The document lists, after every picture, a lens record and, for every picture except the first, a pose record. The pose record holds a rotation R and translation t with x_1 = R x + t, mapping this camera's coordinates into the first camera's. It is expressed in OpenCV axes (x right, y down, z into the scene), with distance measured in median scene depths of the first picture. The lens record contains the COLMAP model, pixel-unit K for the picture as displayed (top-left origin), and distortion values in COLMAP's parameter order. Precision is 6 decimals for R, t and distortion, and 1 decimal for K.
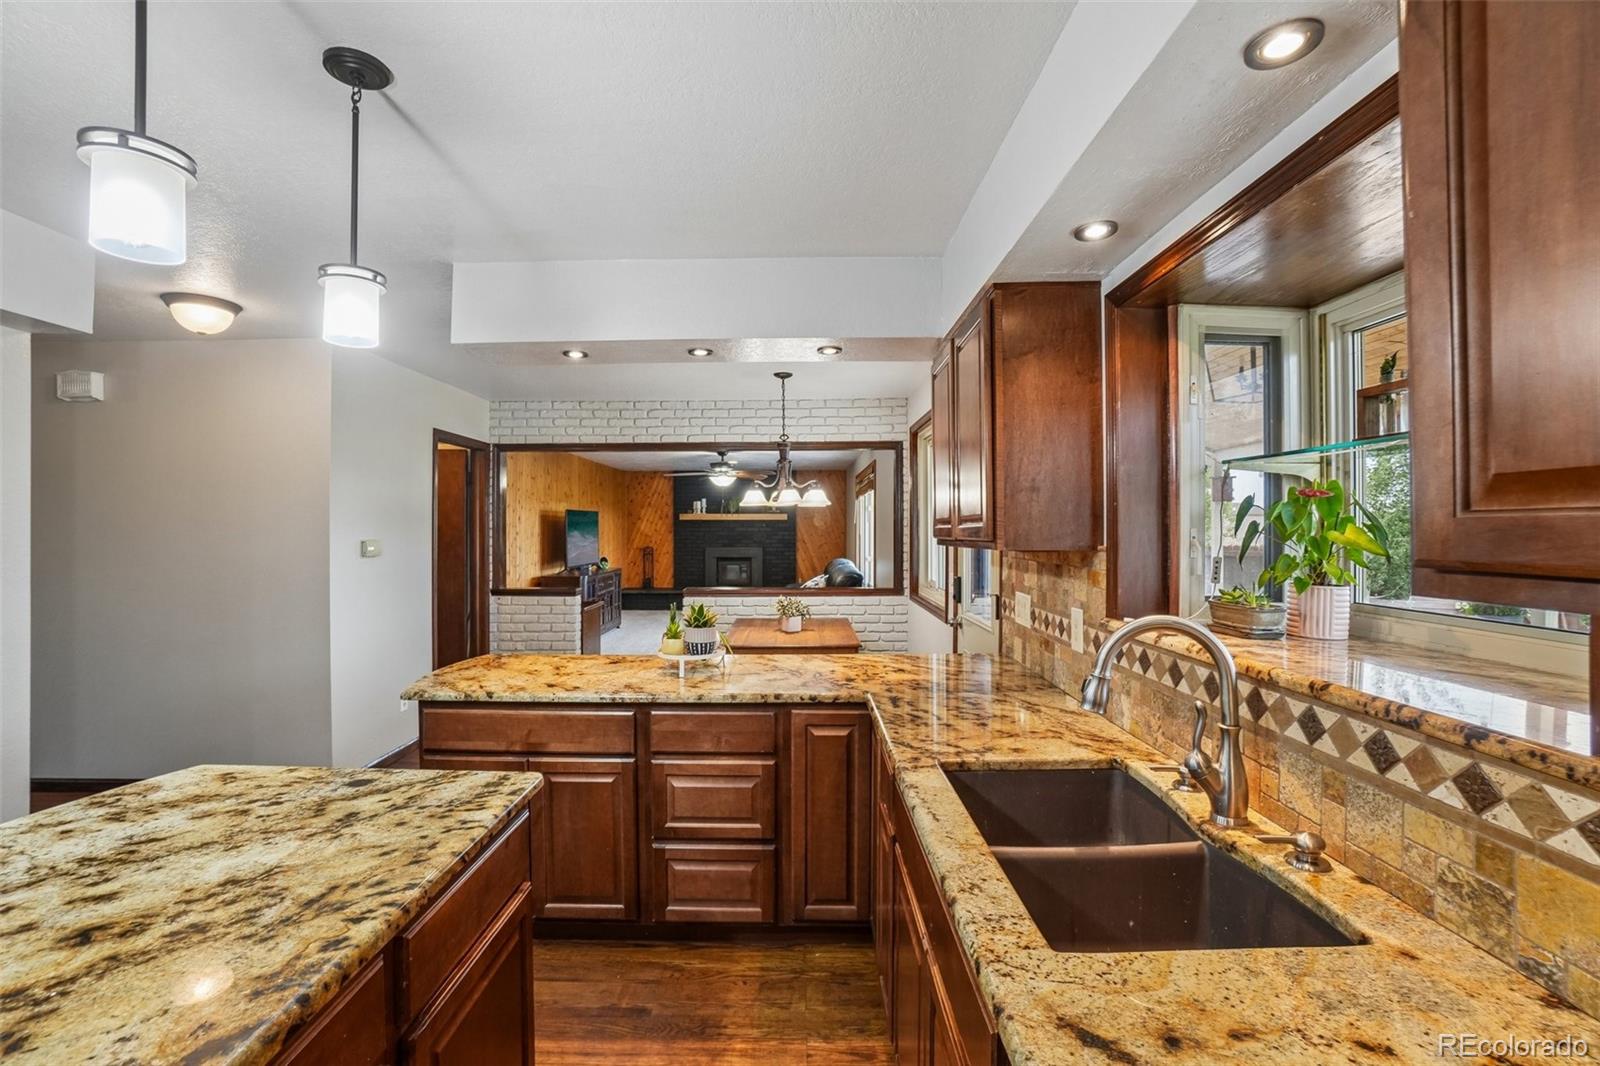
lens RADIAL K [[710.6, 0, 792.7], [0, 710.6, 530.0], [0, 0, 1]] dist [-0.058010, 0.019915]
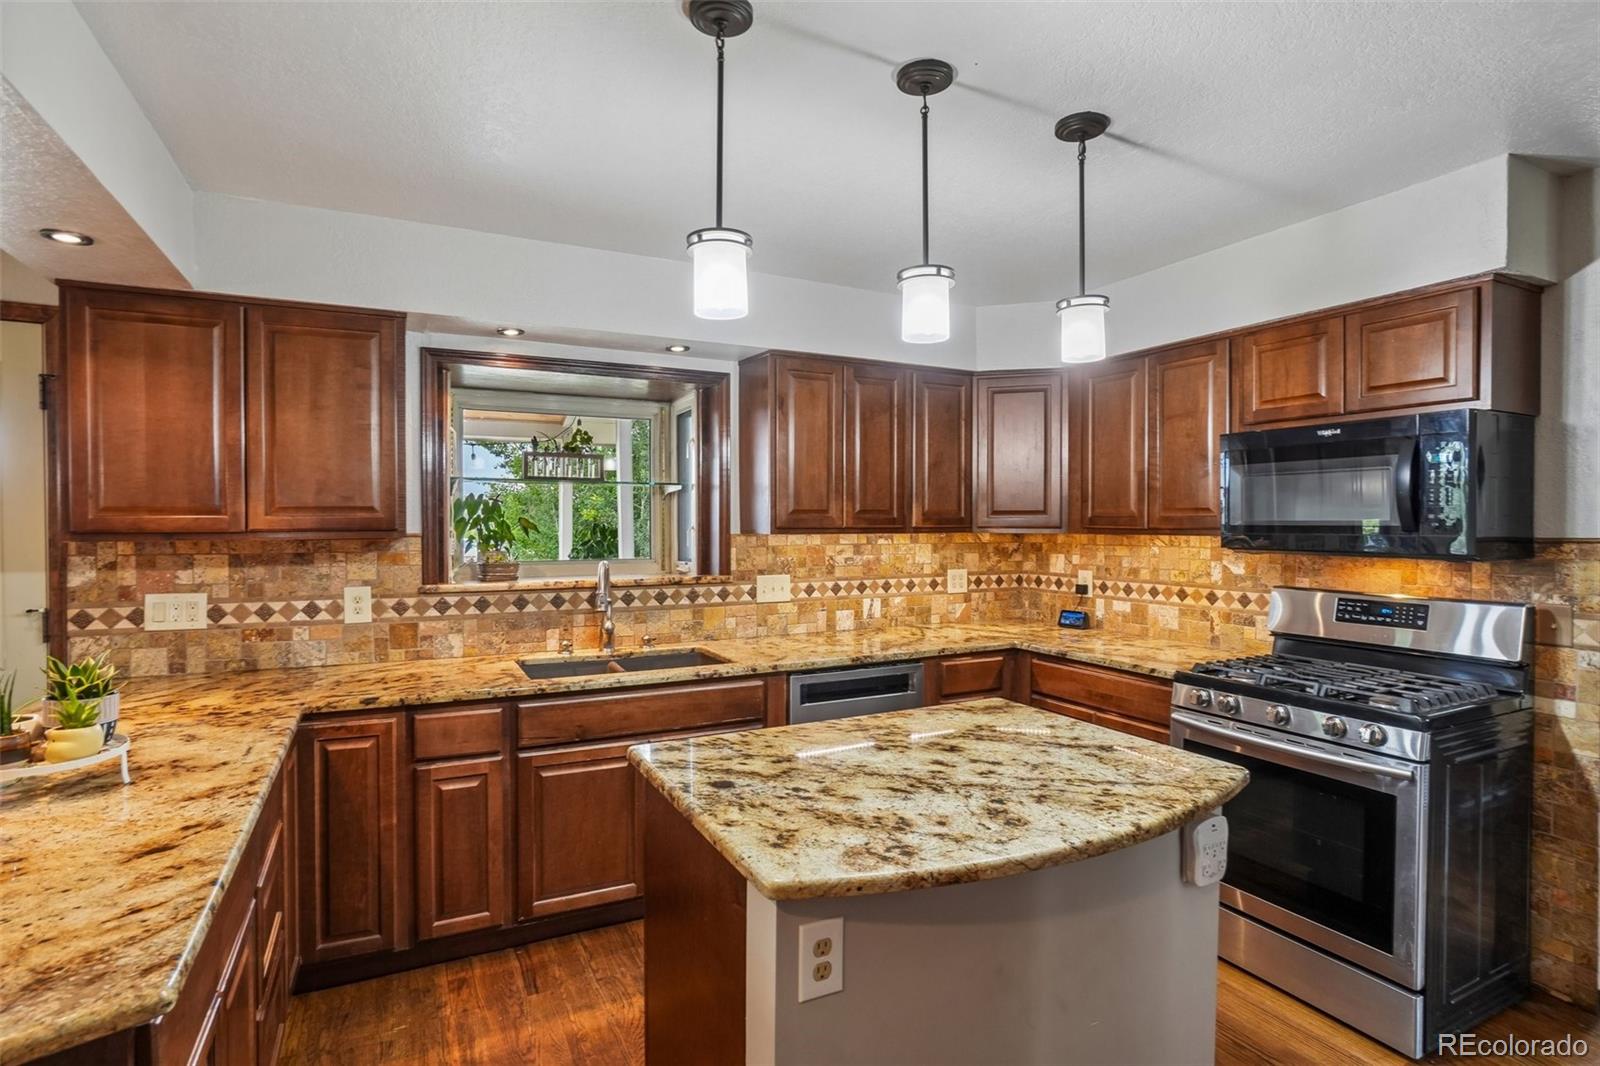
lens RADIAL K [[791.9, 0, 790.2], [0, 791.9, 528.7], [0, 0, 1]] dist [-0.049394, 0.023714]
pose [[-0.459818, -0.007037, 0.887985, -1.614726], [0.002039, 0.999958, 0.008980, 0.004218], [-0.888011, 0.005940, -0.459784, 1.403541]]
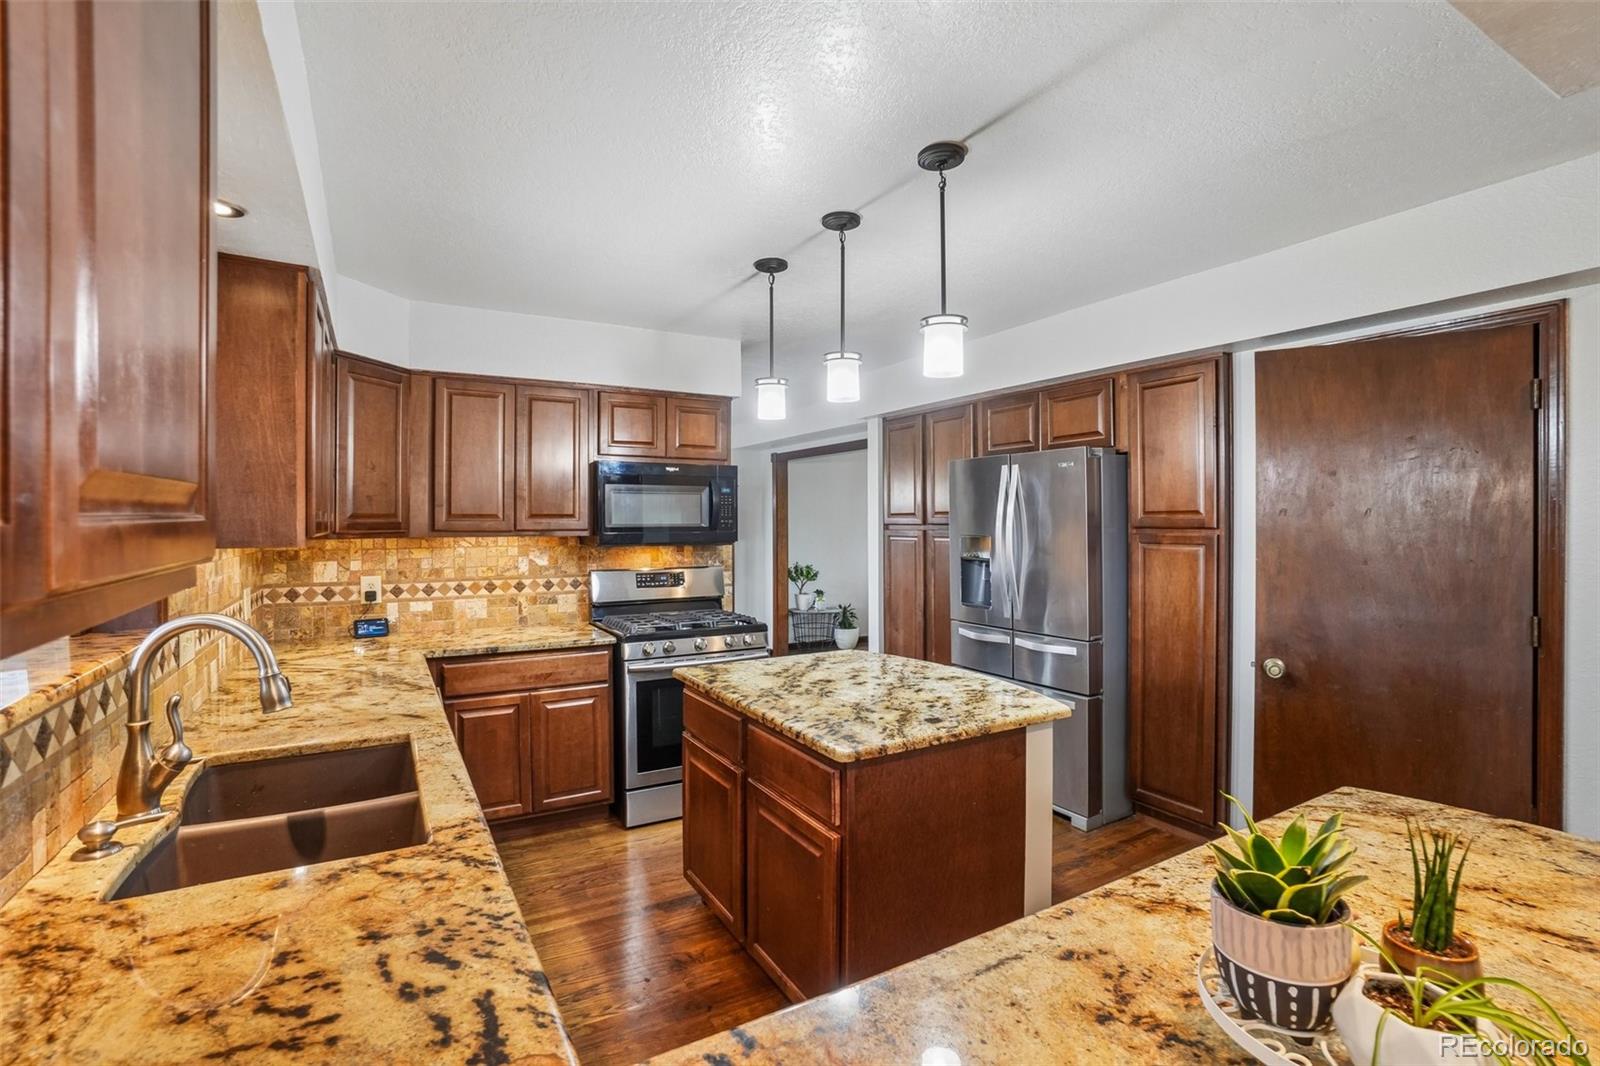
lens RADIAL K [[733.8, 0, 793.9], [0, 733.8, 525.8], [0, 0, 1]] dist [-0.061260, 0.022817]
pose [[-0.863169, 0.006060, -0.504879, 0.278203], [0.002703, 0.999969, 0.007381, -0.006309], [0.504909, 0.005006, -0.863158, 2.020216]]
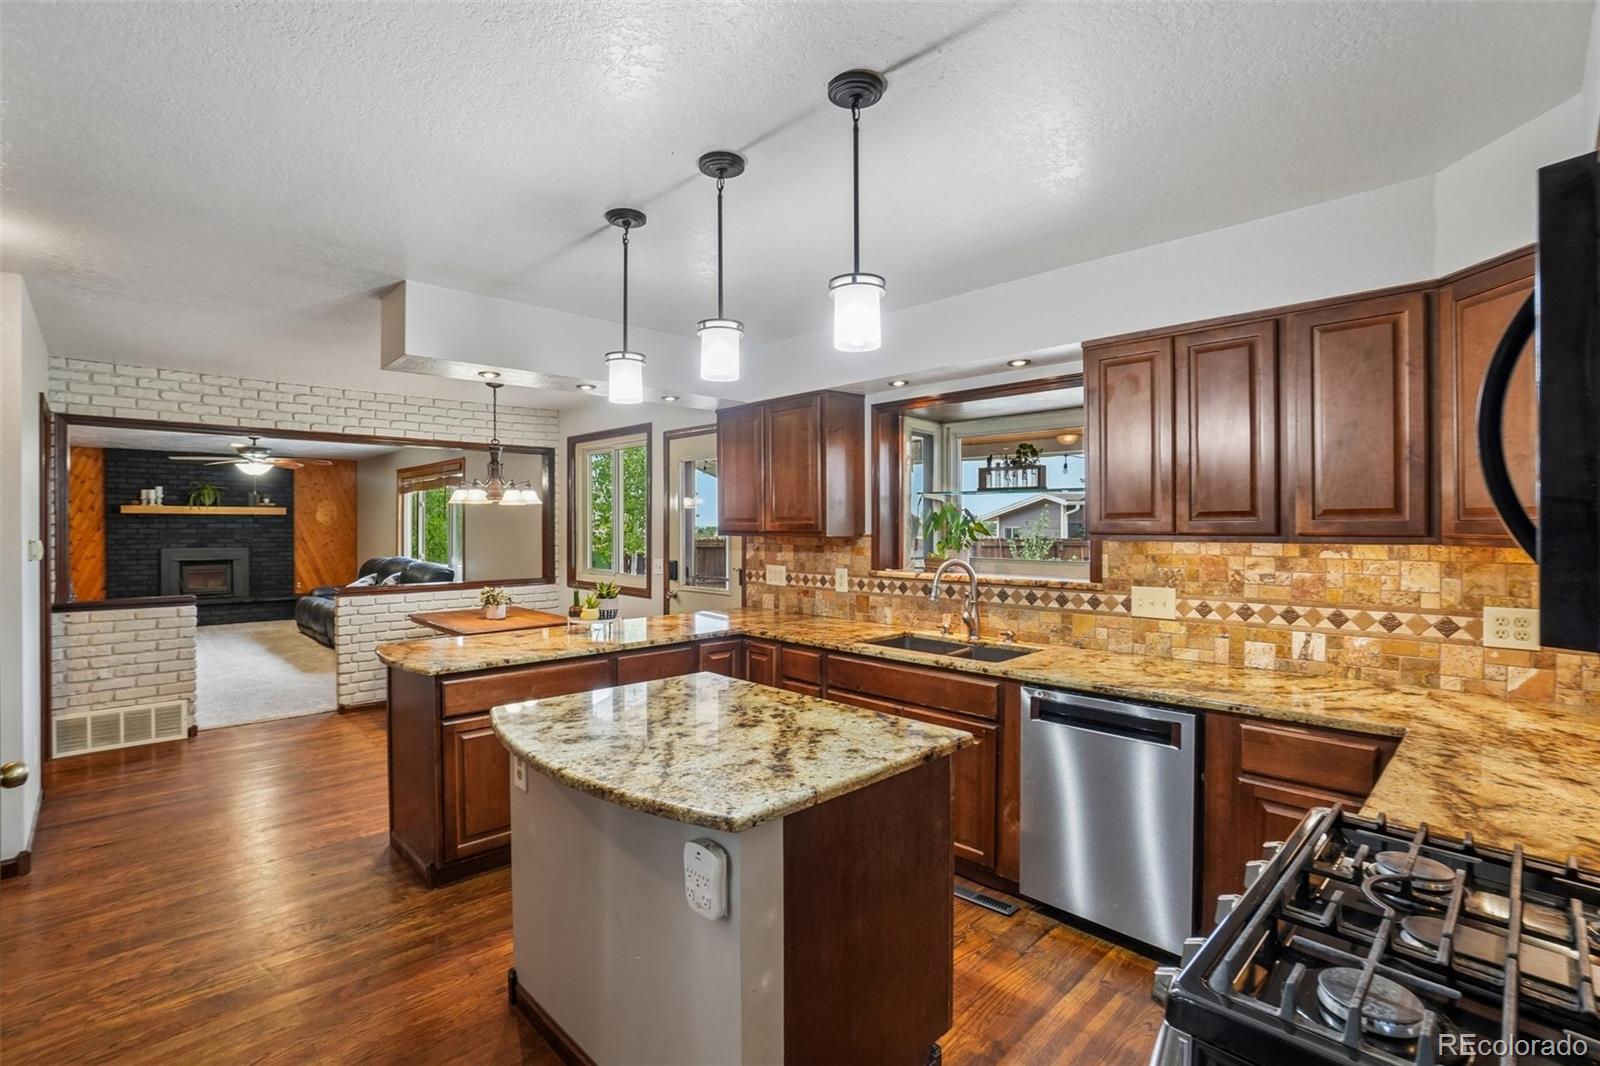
lens RADIAL K [[733.8, 0, 793.9], [0, 733.8, 525.8], [0, 0, 1]] dist [-0.061260, 0.022817]
pose [[0.711202, -0.000121, 0.702988, -1.500506], [0.000772, 1.000000, -0.000608, 0.002601], [-0.702987, 0.000975, 0.711202, -0.392630]]
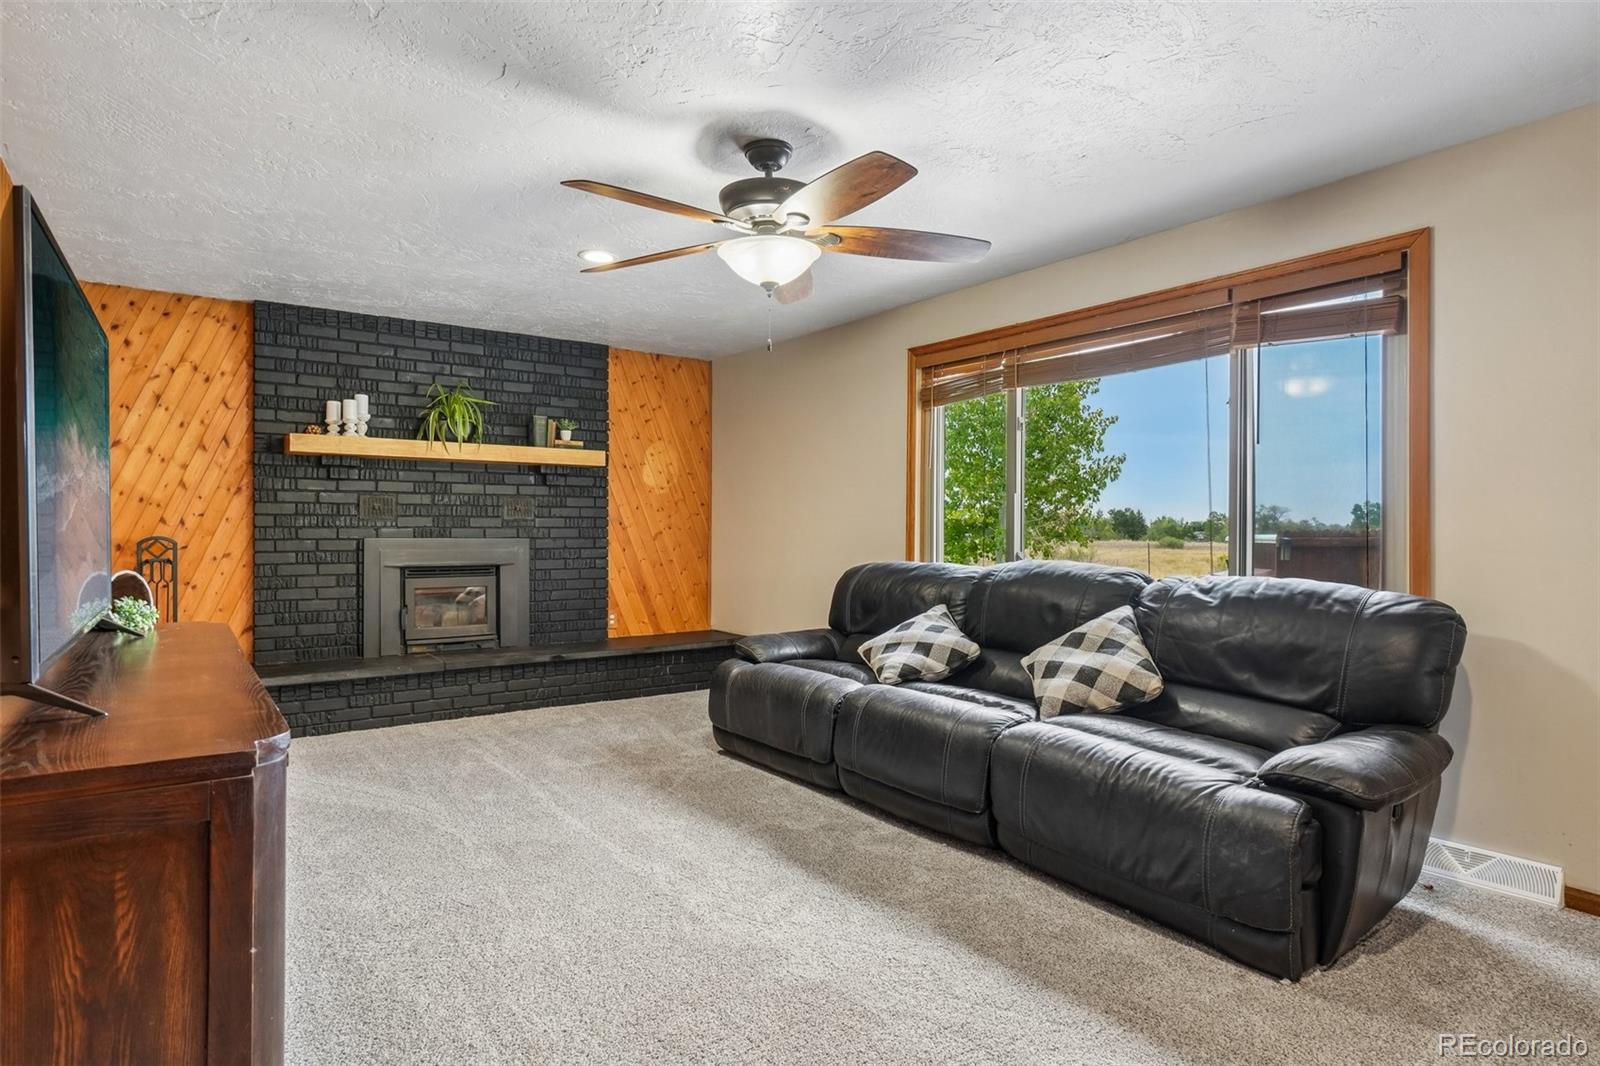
lens RADIAL K [[873.4, 0, 800.5], [0, 873.4, 527.2], [0, 0, 1]] dist [-0.026552, -0.000071]
pose [[0.803604, 0.003630, 0.595154, -1.727108], [-0.002822, 0.999993, -0.002289, 0.167185], [-0.595158, 0.000160, 0.803608, 4.623251]]
